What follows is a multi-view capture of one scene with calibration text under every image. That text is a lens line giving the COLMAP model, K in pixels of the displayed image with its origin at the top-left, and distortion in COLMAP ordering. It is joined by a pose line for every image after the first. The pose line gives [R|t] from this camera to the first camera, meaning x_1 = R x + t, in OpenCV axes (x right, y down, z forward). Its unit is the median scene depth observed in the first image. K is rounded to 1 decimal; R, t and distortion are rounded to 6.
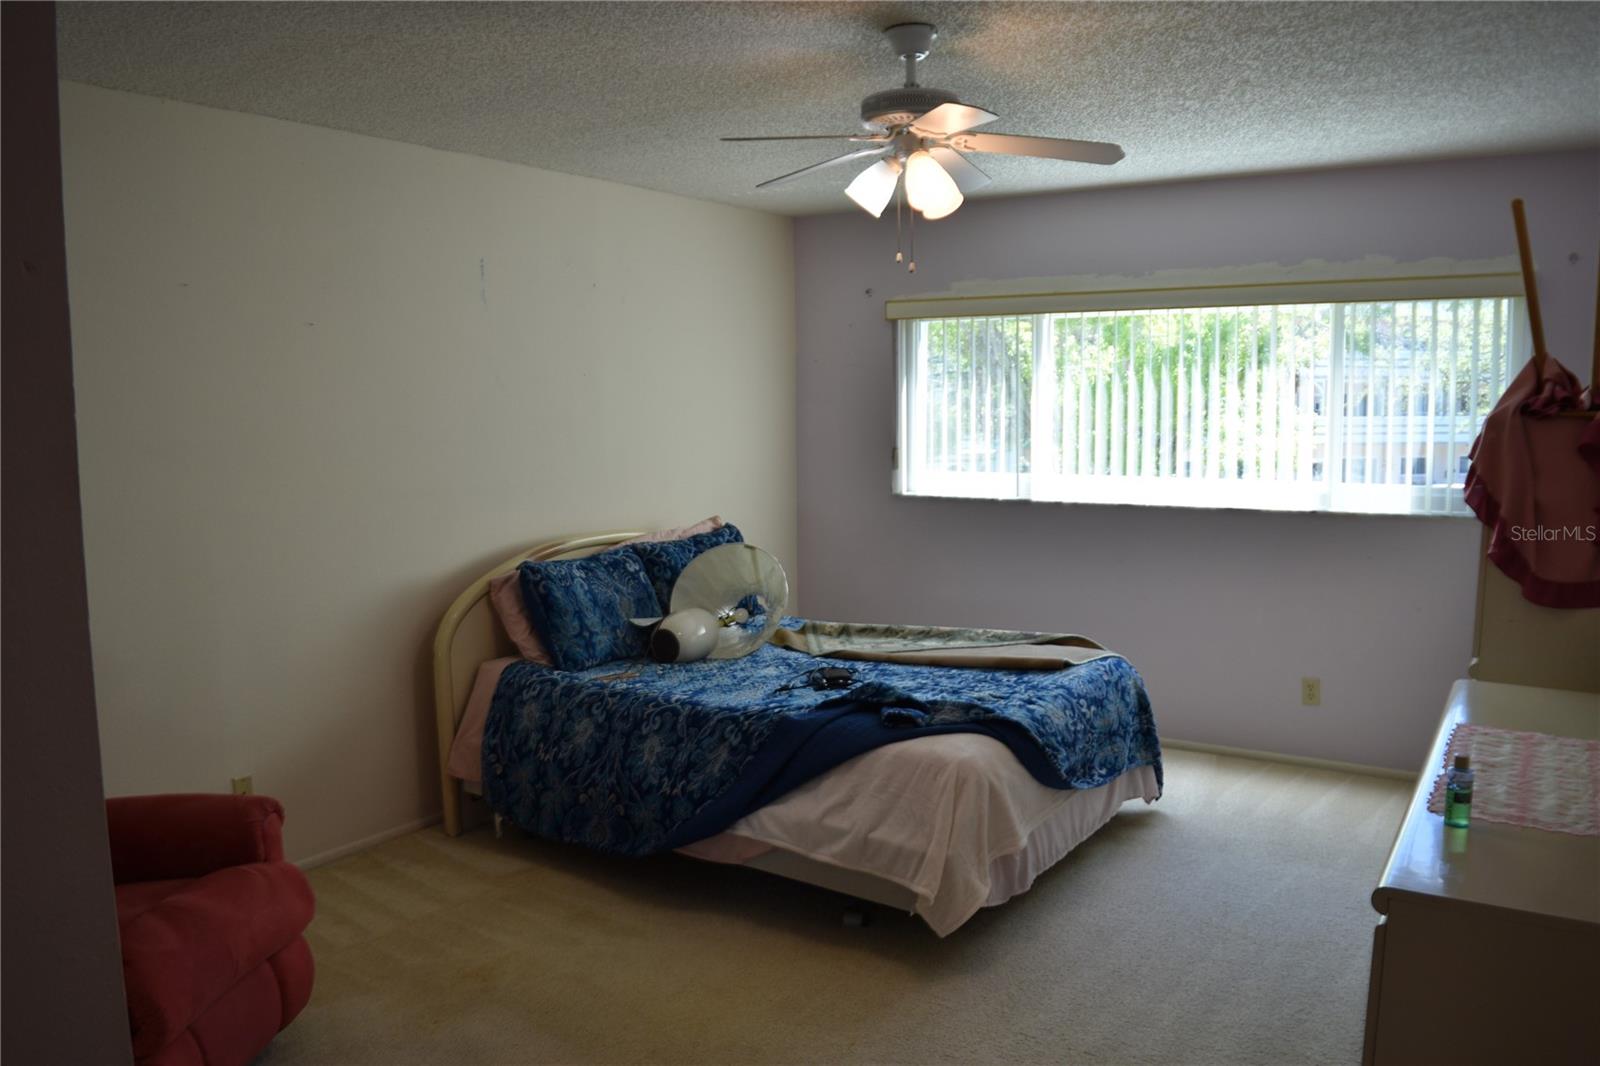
lens RADIAL K [[1220.7, 0, 789.6], [0, 1220.7, 549.2], [0, 0, 1]] dist [-0.093004, 0.016866]
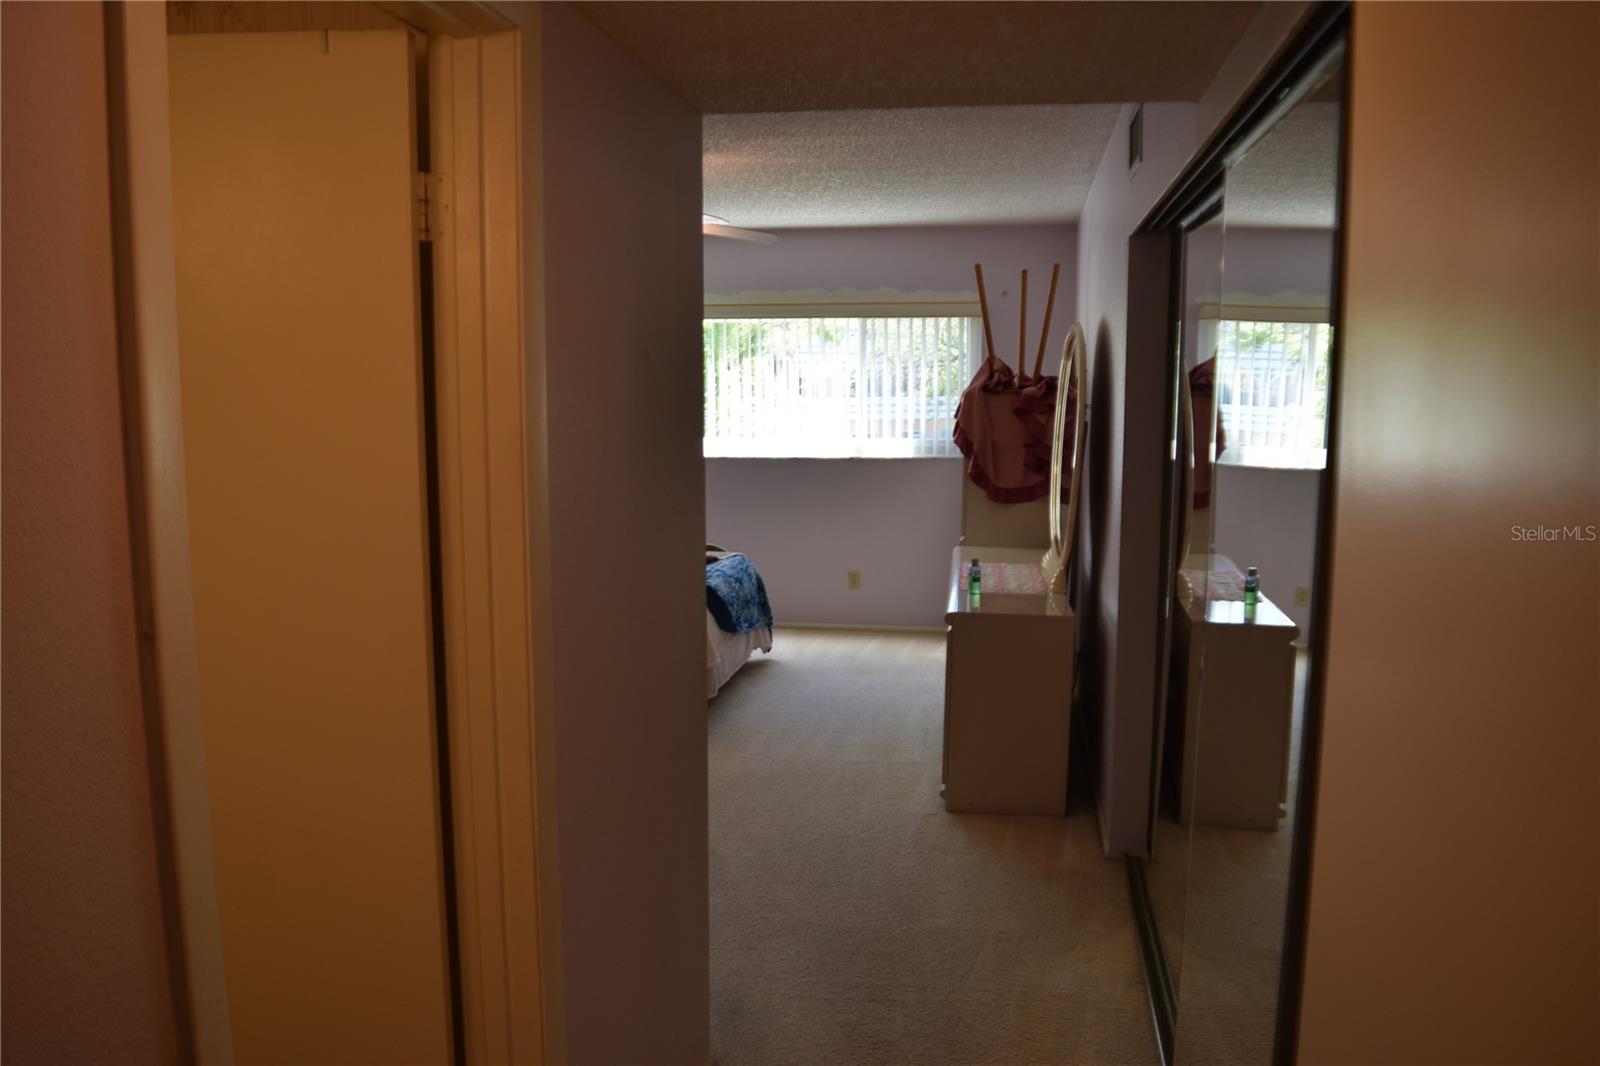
lens RADIAL K [[1168.0, 0, 765.1], [0, 1168.0, 536.6], [0, 0, 1]] dist [-0.090168, 0.000840]
pose [[0.922383, -0.042532, 0.383928, -0.269708], [0.039237, 0.999095, 0.016415, 0.046537], [-0.384279, -0.000076, 0.923217, -0.358304]]
